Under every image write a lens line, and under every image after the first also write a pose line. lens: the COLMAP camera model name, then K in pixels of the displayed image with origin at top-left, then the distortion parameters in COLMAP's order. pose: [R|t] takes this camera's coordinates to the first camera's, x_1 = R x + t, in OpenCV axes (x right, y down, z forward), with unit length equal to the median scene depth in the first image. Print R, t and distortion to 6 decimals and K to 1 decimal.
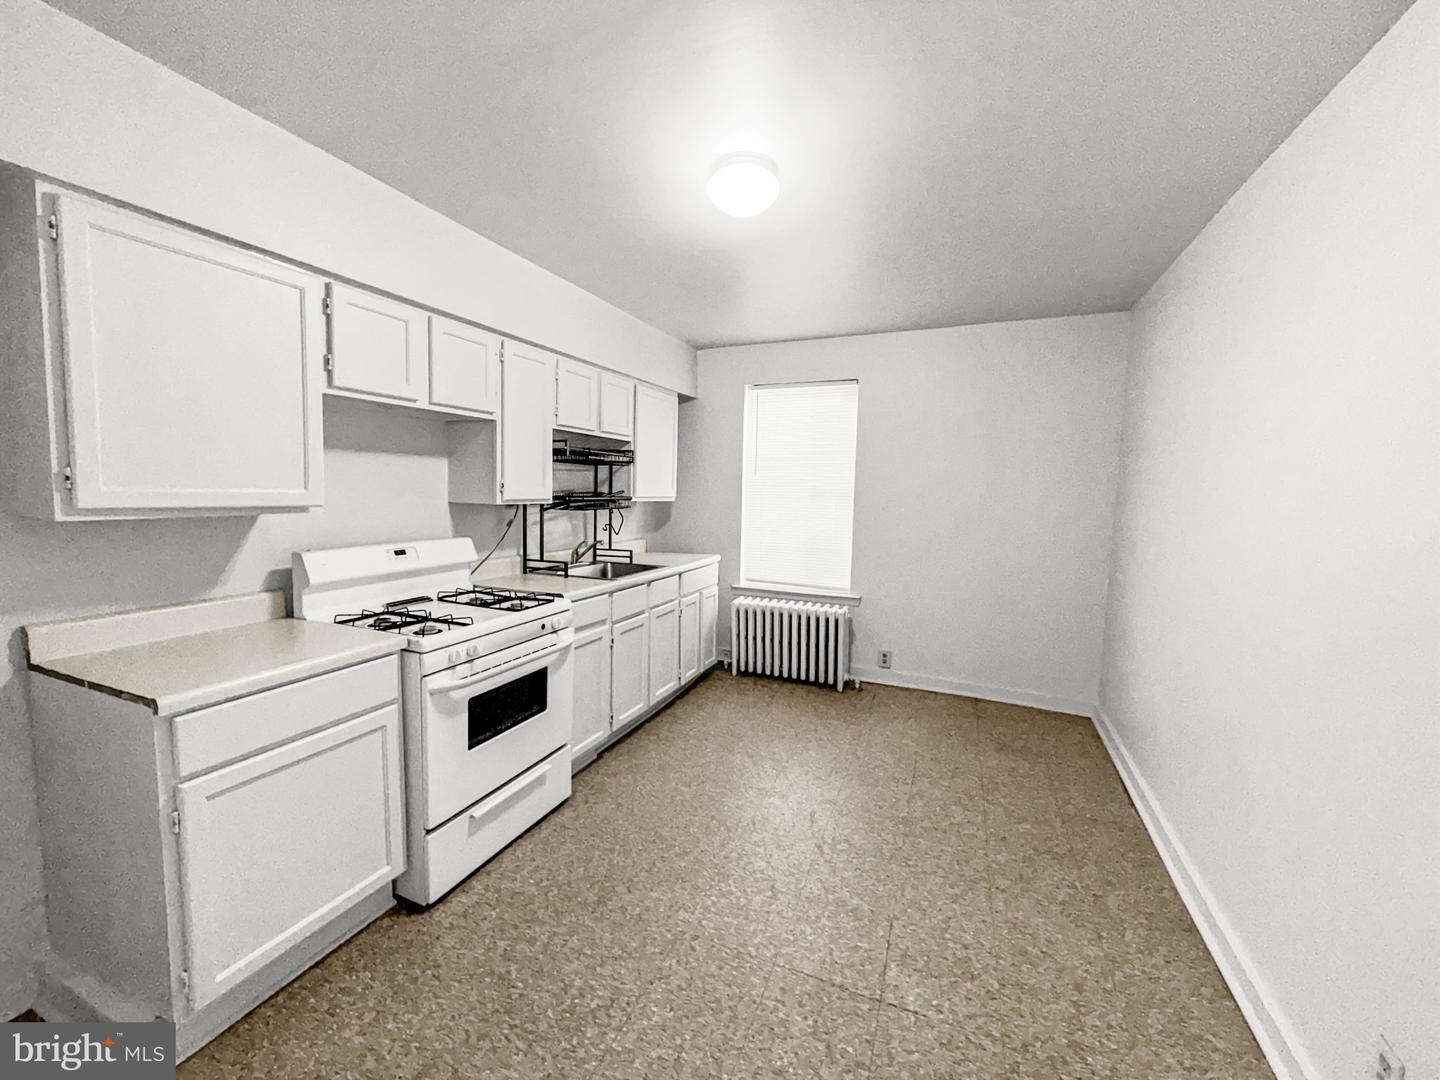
lens RADIAL K [[572.7, 0, 714.6], [0, 572.7, 538.3], [0, 0, 1]] dist [-0.000679, -0.000024]
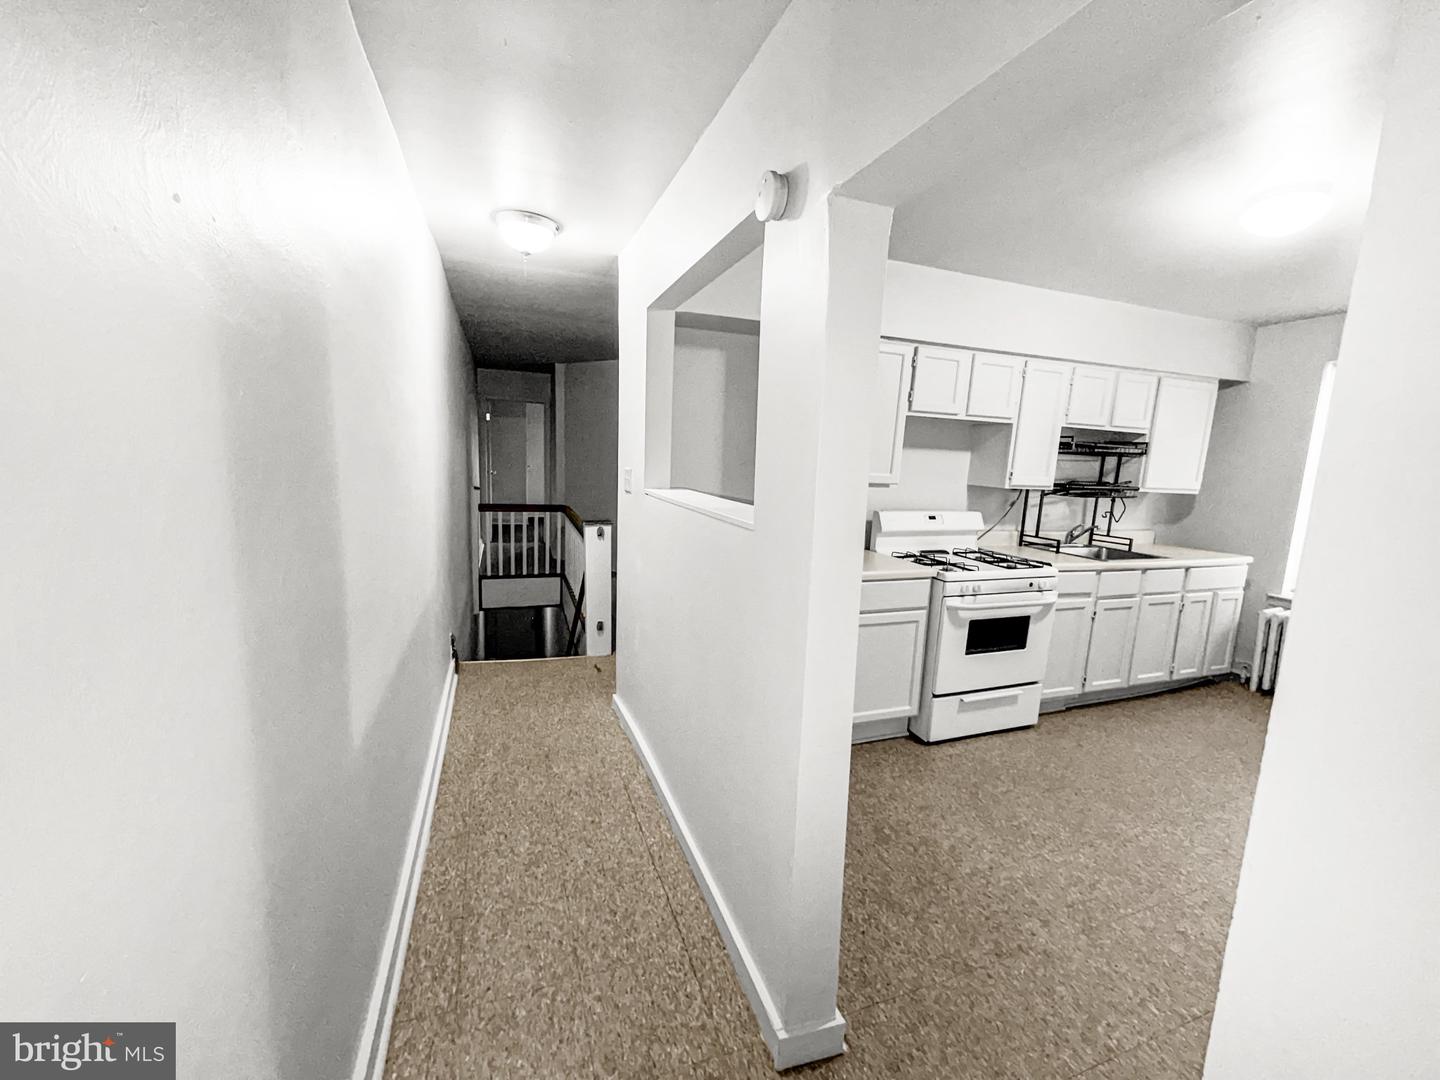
lens RADIAL K [[572.7, 0, 714.6], [0, 572.7, 538.3], [0, 0, 1]] dist [-0.000679, -0.000024]
pose [[0.685150, 0.118293, -0.718732, 0.105164], [-0.092569, 0.992865, 0.075167, 0.015261], [0.722496, 0.015031, 0.691212, -0.339111]]
